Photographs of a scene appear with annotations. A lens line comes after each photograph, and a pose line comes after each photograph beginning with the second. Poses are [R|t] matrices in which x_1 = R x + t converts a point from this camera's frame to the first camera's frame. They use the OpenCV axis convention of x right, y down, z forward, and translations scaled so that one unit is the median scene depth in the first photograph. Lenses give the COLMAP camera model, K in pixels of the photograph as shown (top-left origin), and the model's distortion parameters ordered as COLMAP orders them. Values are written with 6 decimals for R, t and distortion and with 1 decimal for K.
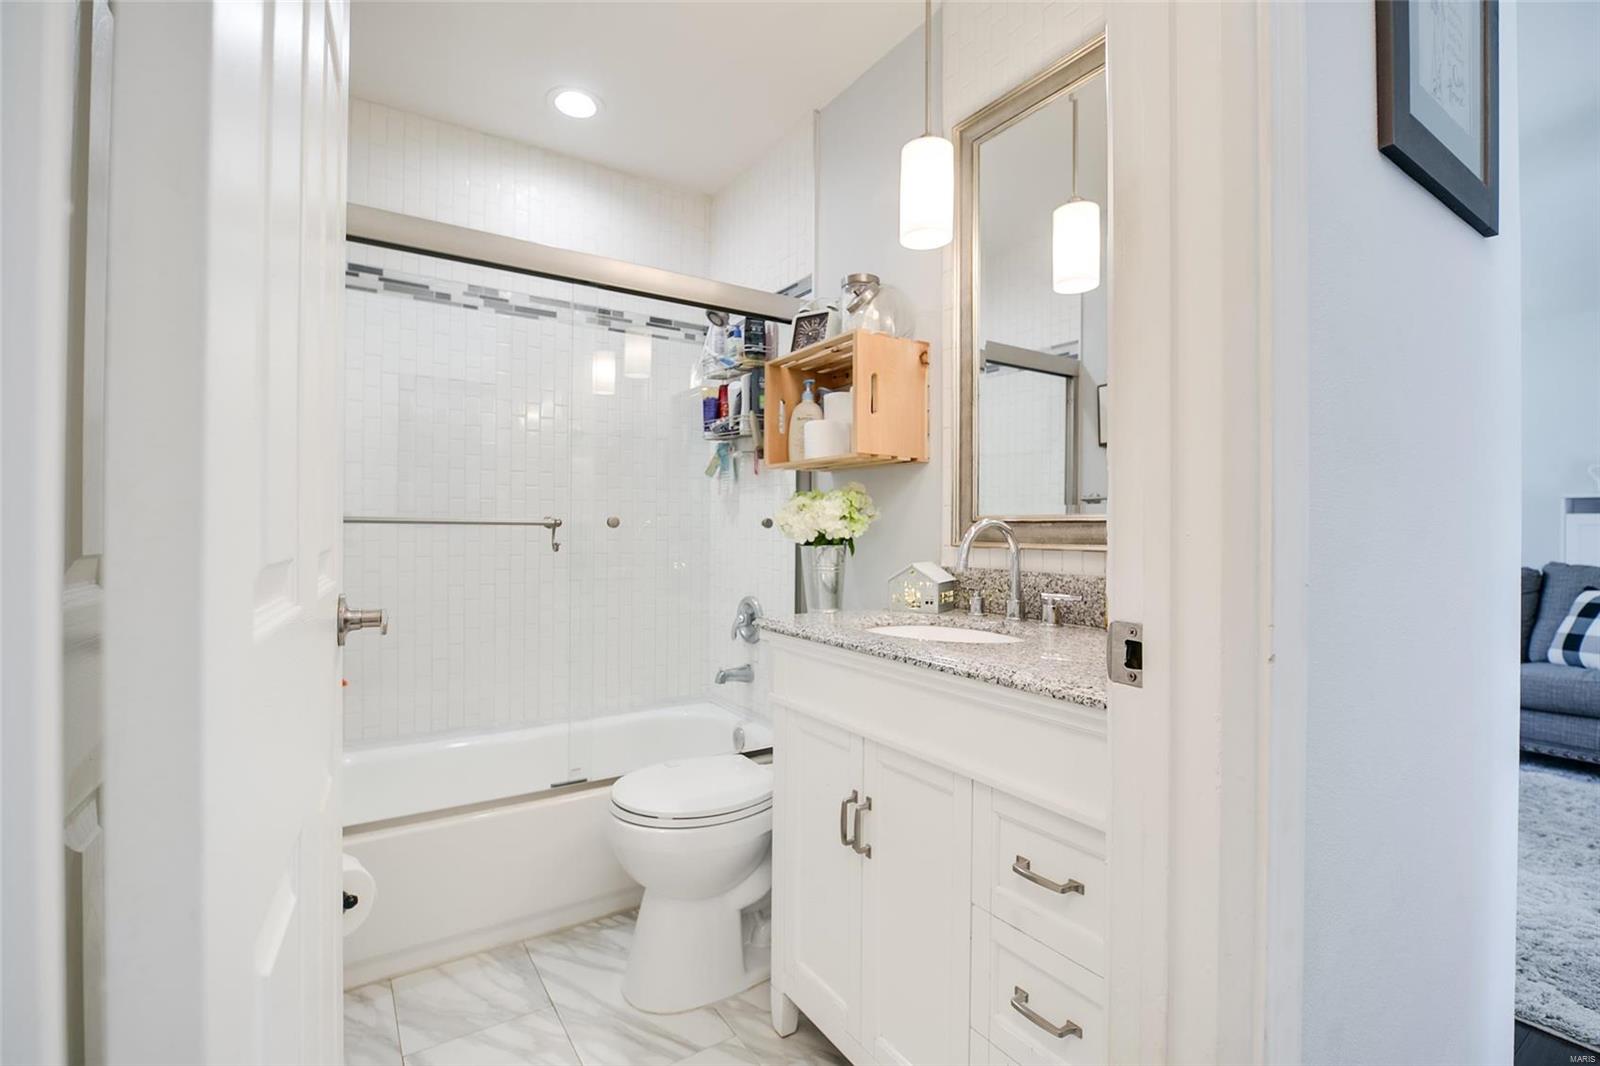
lens RADIAL K [[712.1, 0, 802.4], [0, 712.1, 530.0], [0, 0, 1]] dist [-0.012112, 0.000612]
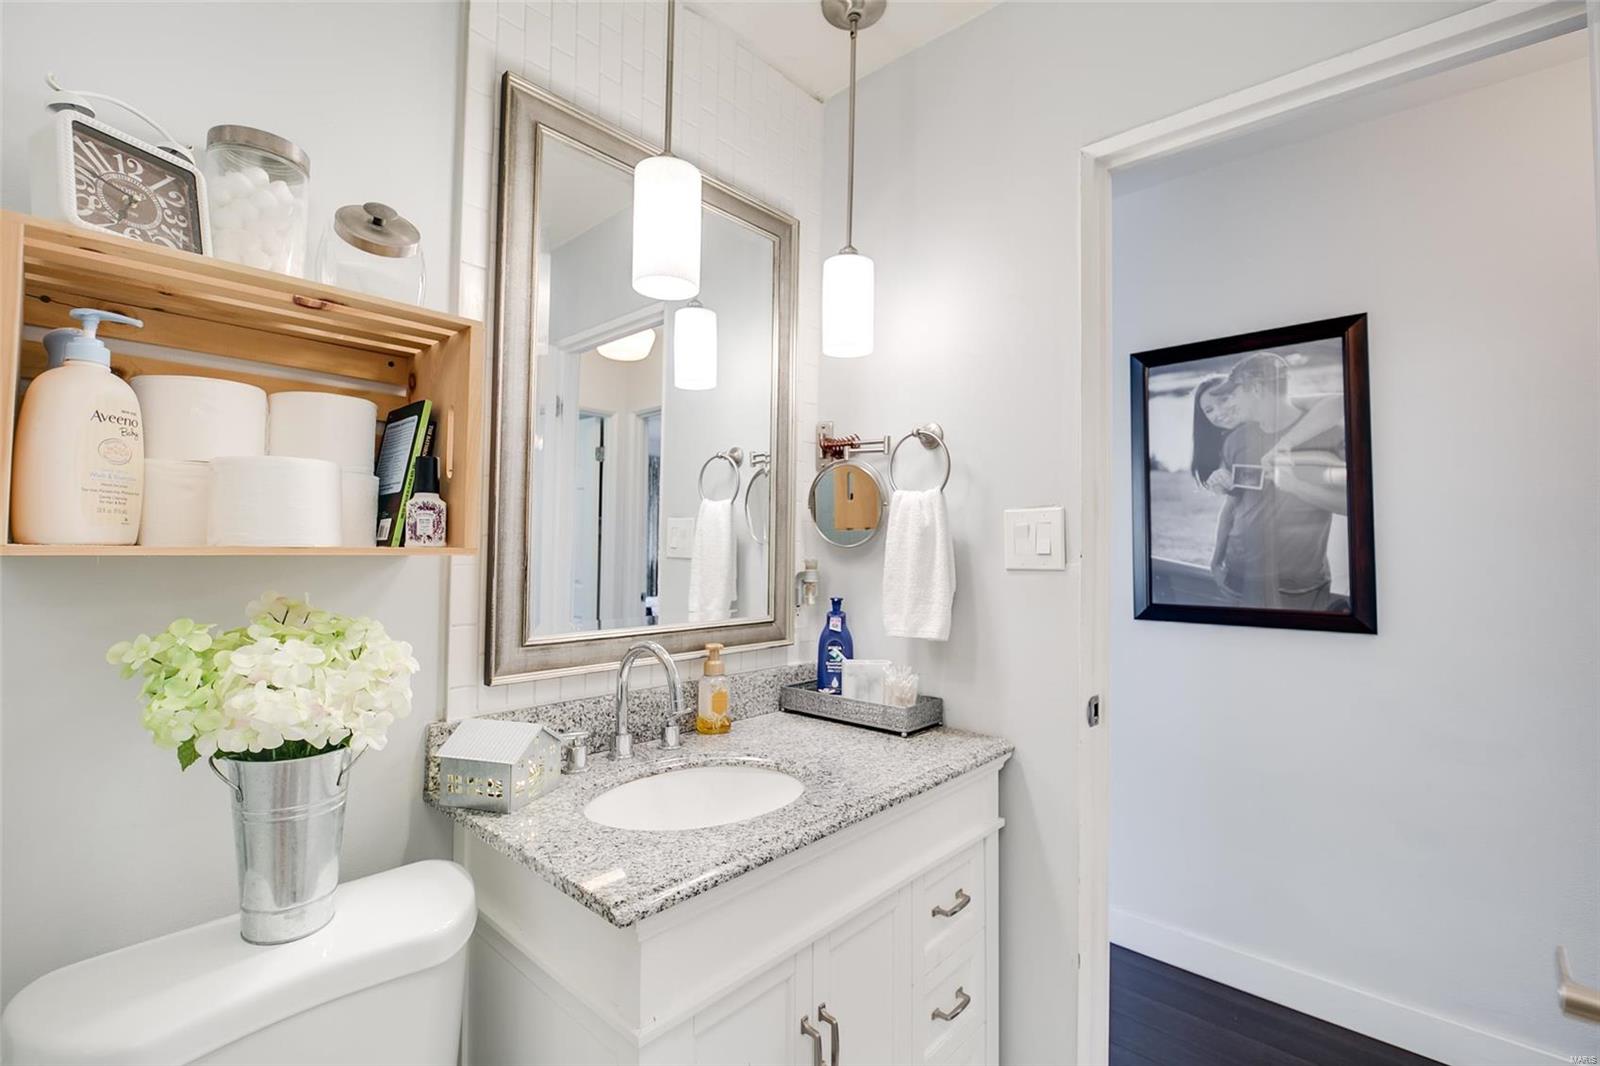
lens RADIAL K [[712.1, 0, 800.3], [0, 712.1, 528.2], [0, 0, 1]] dist [-0.012112, 0.000612]
pose [[-0.257195, 0.025780, 0.966016, -0.700396], [-0.008539, 0.999544, -0.028948, -0.148234], [-0.966322, -0.015694, -0.256858, 1.259175]]
